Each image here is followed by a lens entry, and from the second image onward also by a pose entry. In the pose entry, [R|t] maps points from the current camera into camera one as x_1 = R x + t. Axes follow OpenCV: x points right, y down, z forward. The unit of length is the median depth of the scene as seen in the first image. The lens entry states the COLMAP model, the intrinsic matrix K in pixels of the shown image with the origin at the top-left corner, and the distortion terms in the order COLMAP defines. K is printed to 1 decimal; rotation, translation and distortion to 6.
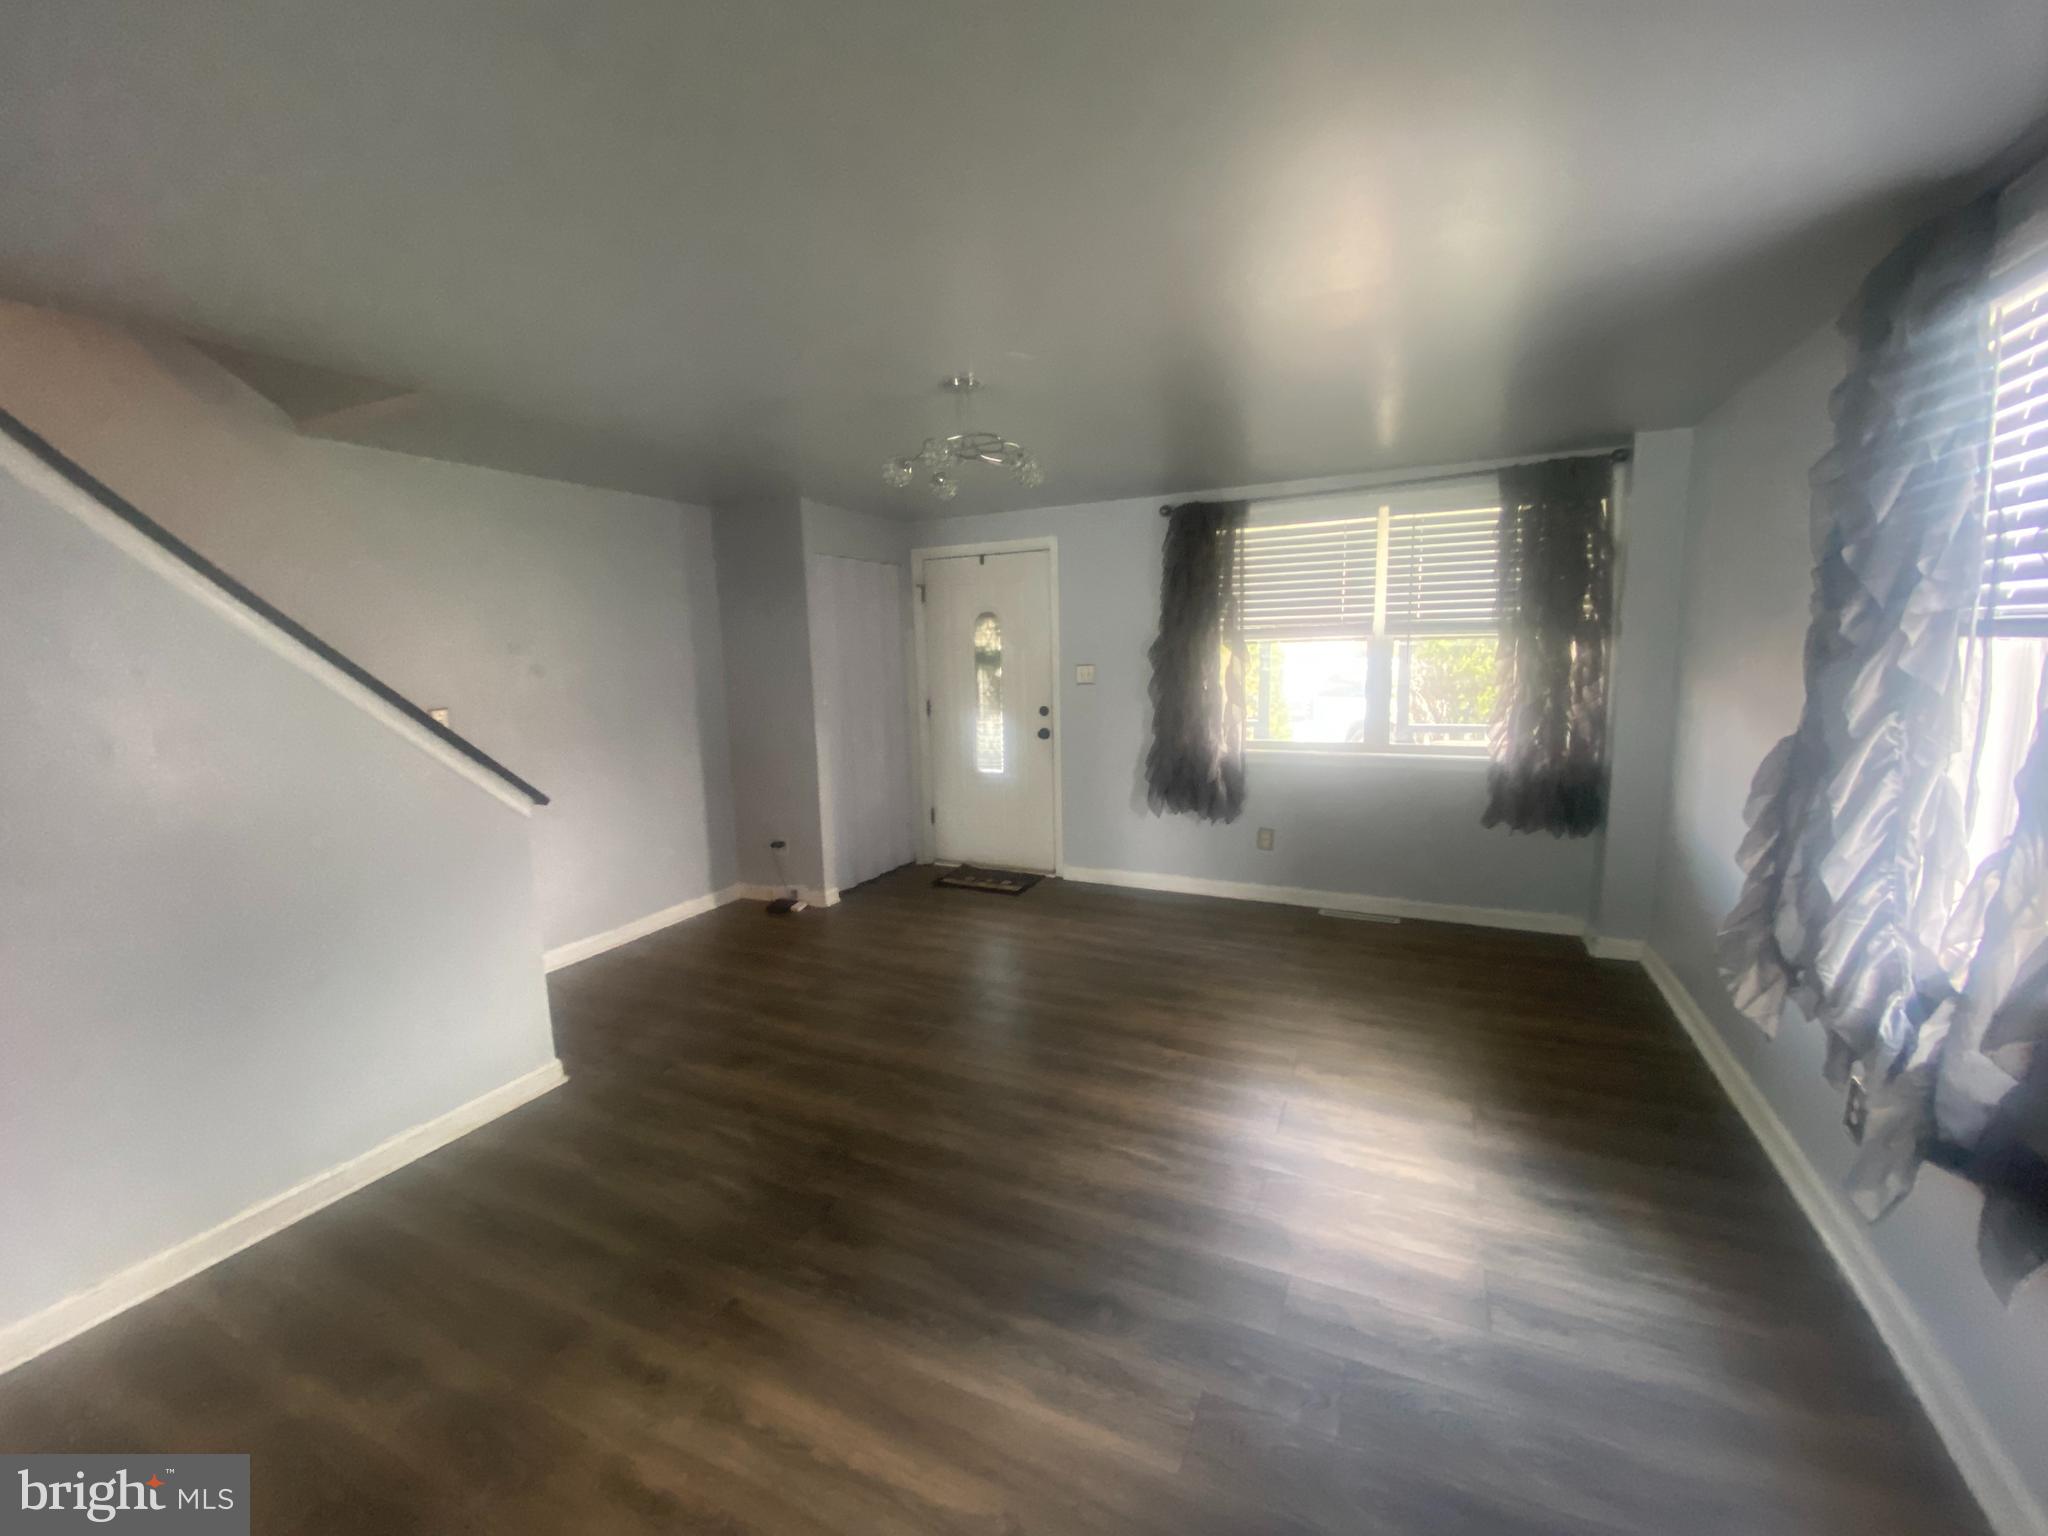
lens RADIAL K [[813.1, 0, 1021.6], [0, 813.1, 776.5], [0, 0, 1]] dist [0.001044, -0.000034]
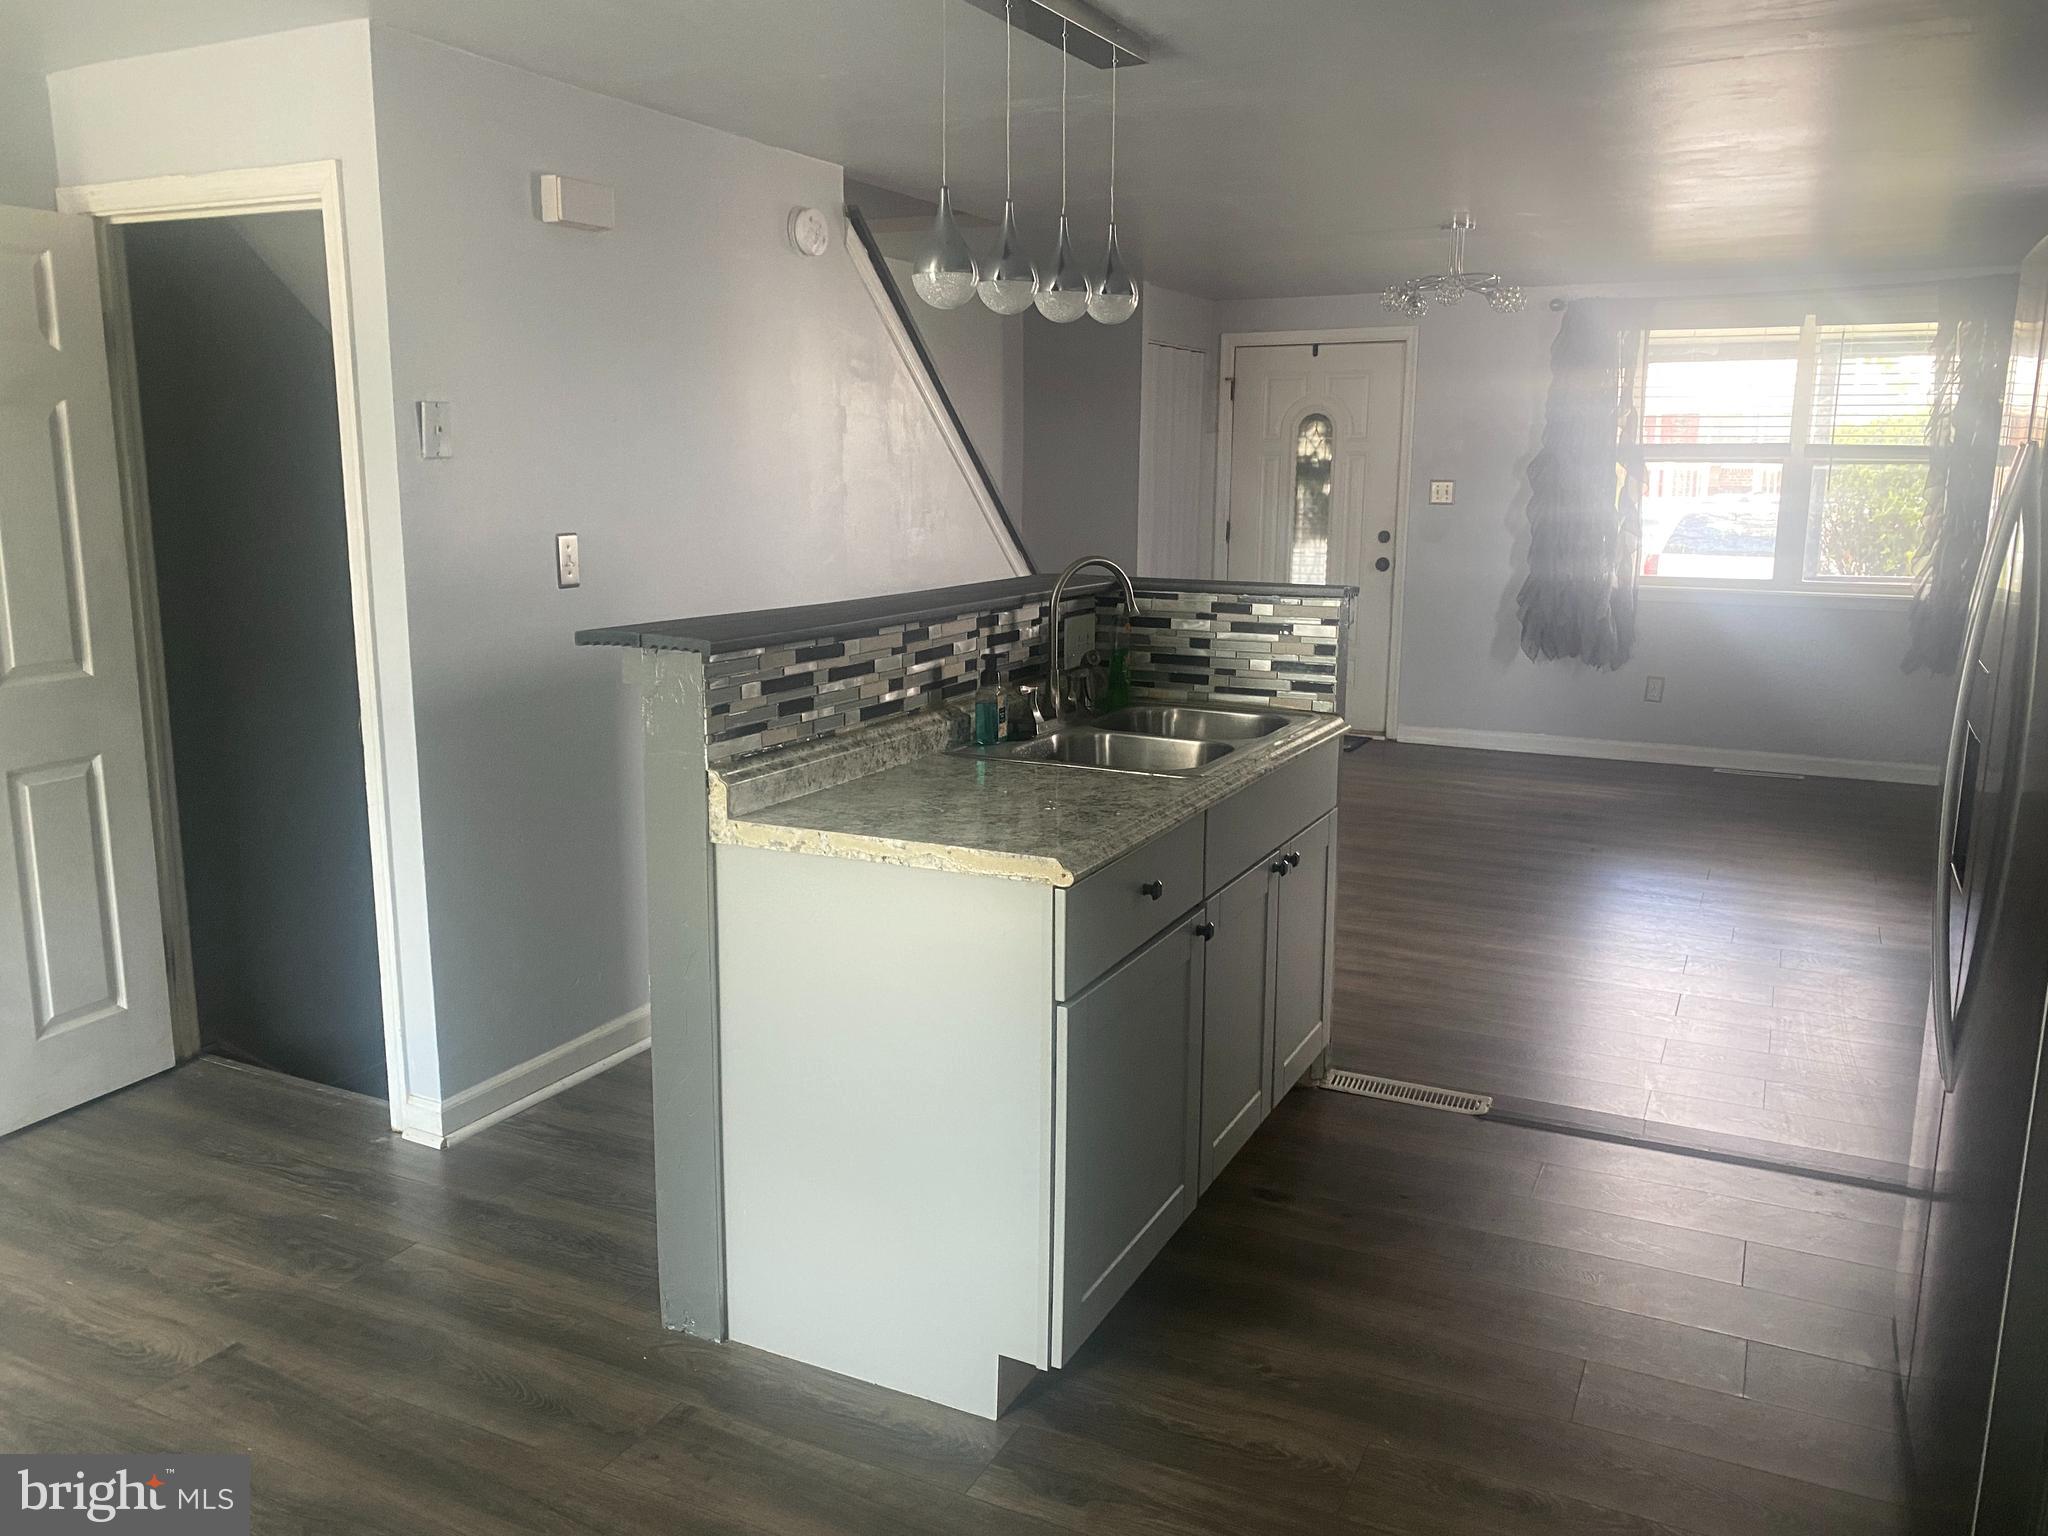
lens RADIAL K [[1573.4, 0, 1024.0], [0, 1573.4, 768.0], [0, 0, 1]] dist [0.004122, -0.027871]
pose [[0.999339, 0.036327, 0.001336, -0.333281], [-0.036348, 0.999085, 0.022531, 0.132608], [-0.000516, -0.022565, 0.999745, -0.611537]]
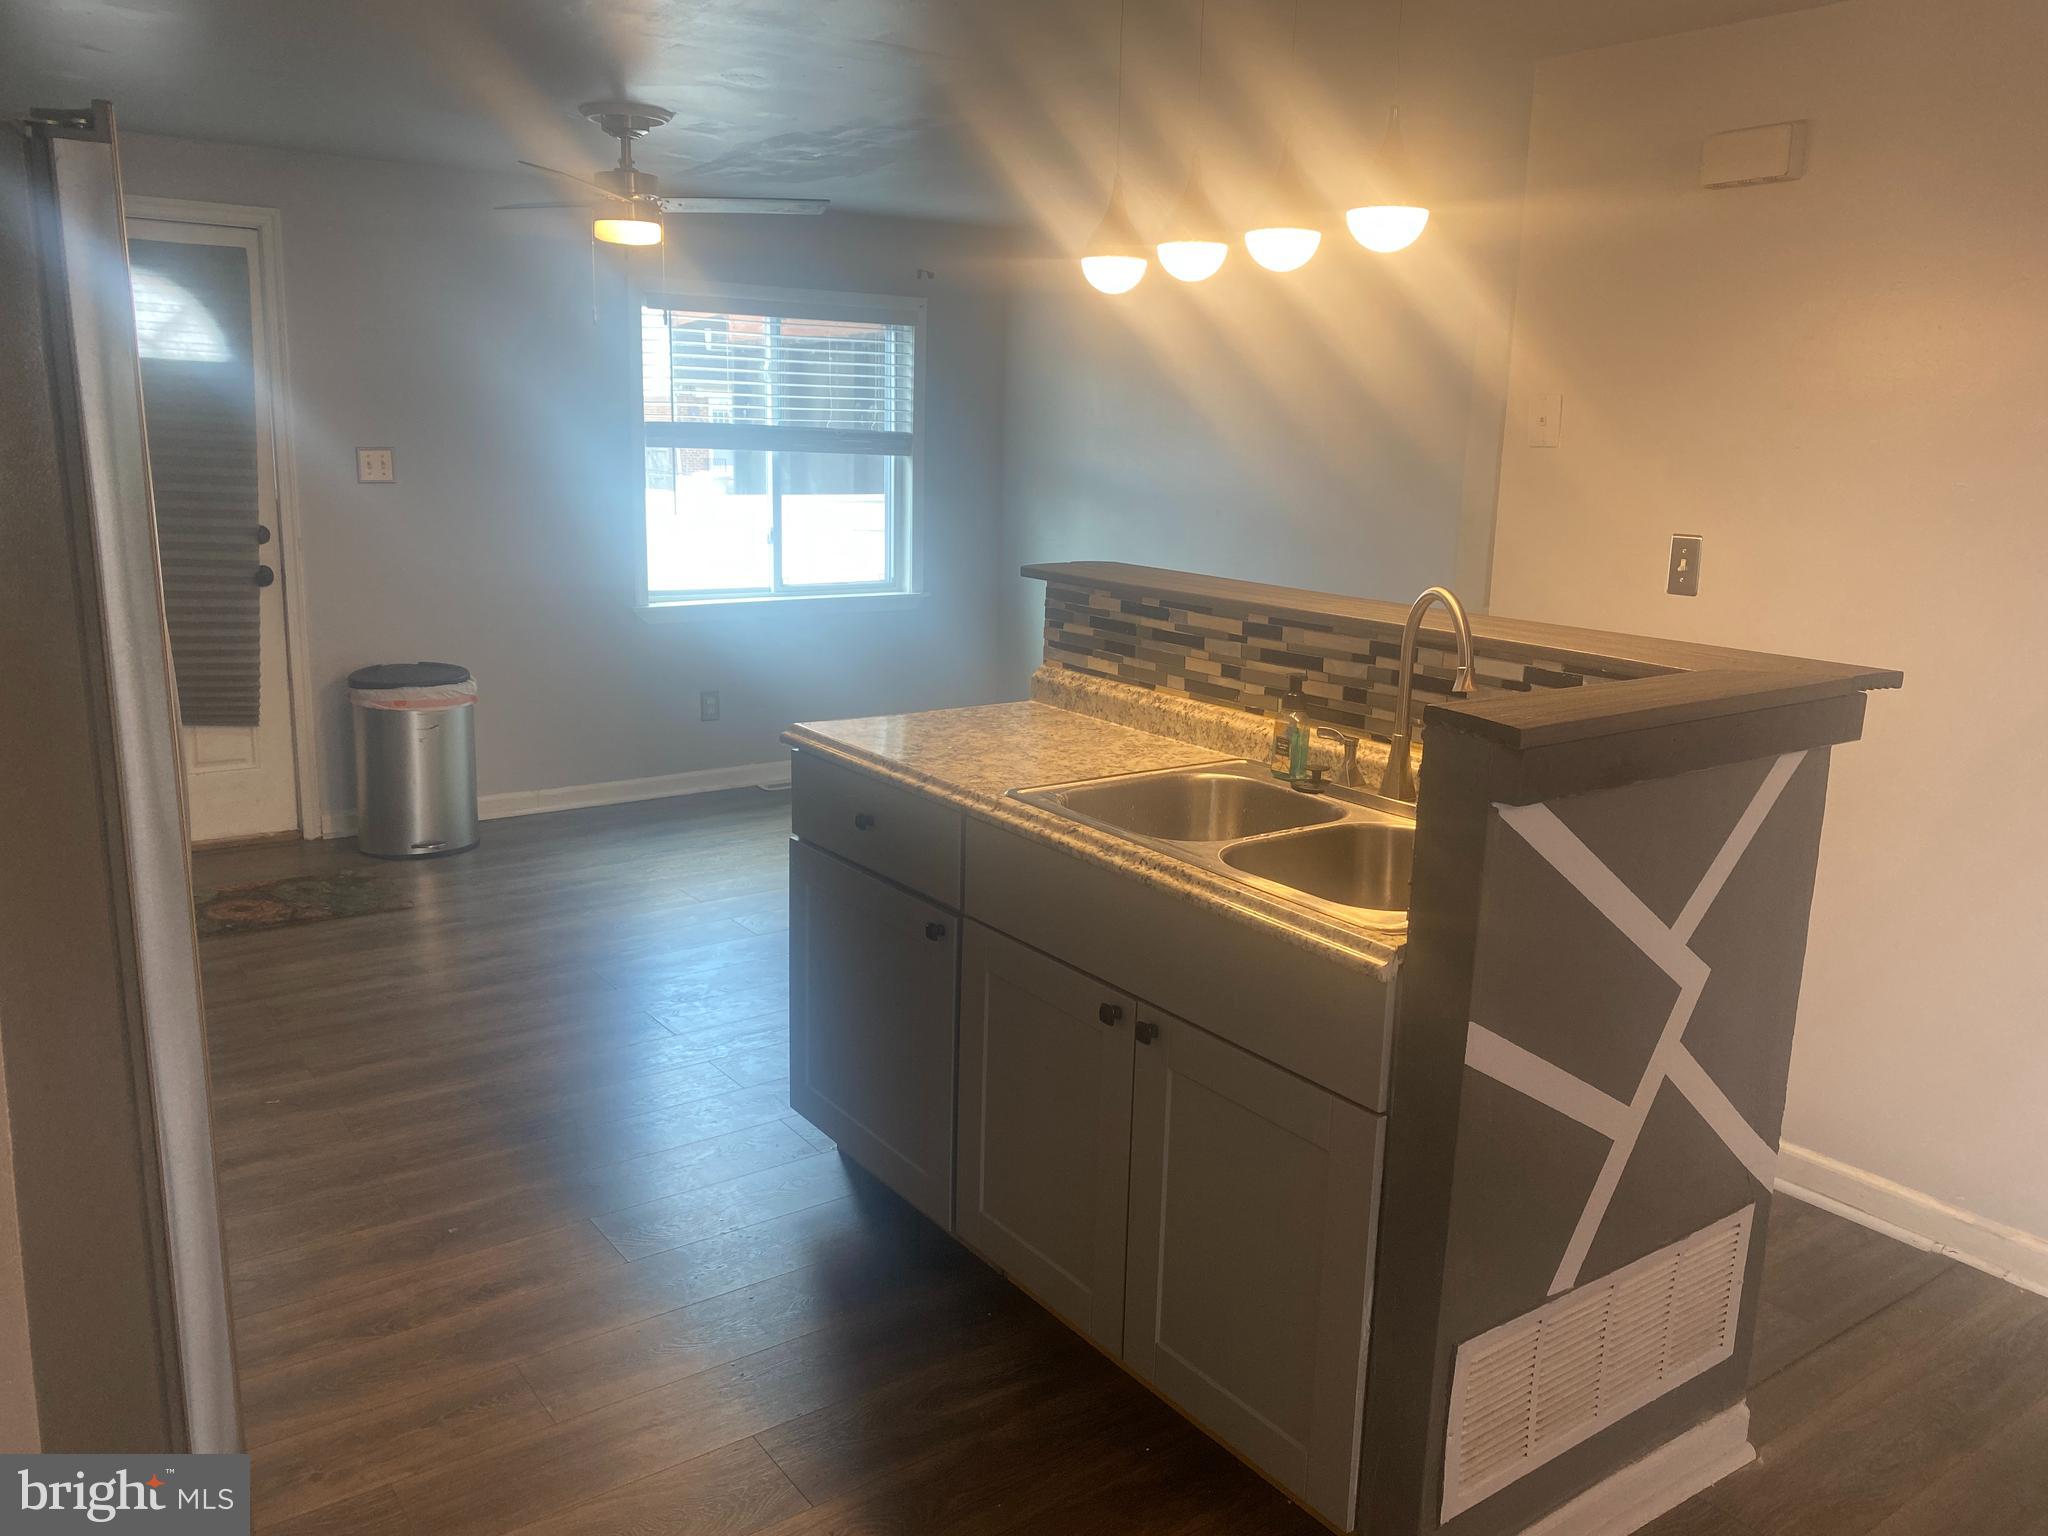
lens RADIAL K [[1573.4, 0, 1024.0], [0, 1573.4, 768.0], [0, 0, 1]] dist [0.004122, -0.027871]
pose [[-0.472135, 0.221389, -0.853274, 1.047267], [-0.146837, 0.934676, 0.323758, -0.317894], [0.869211, 0.278150, -0.408785, 1.571586]]
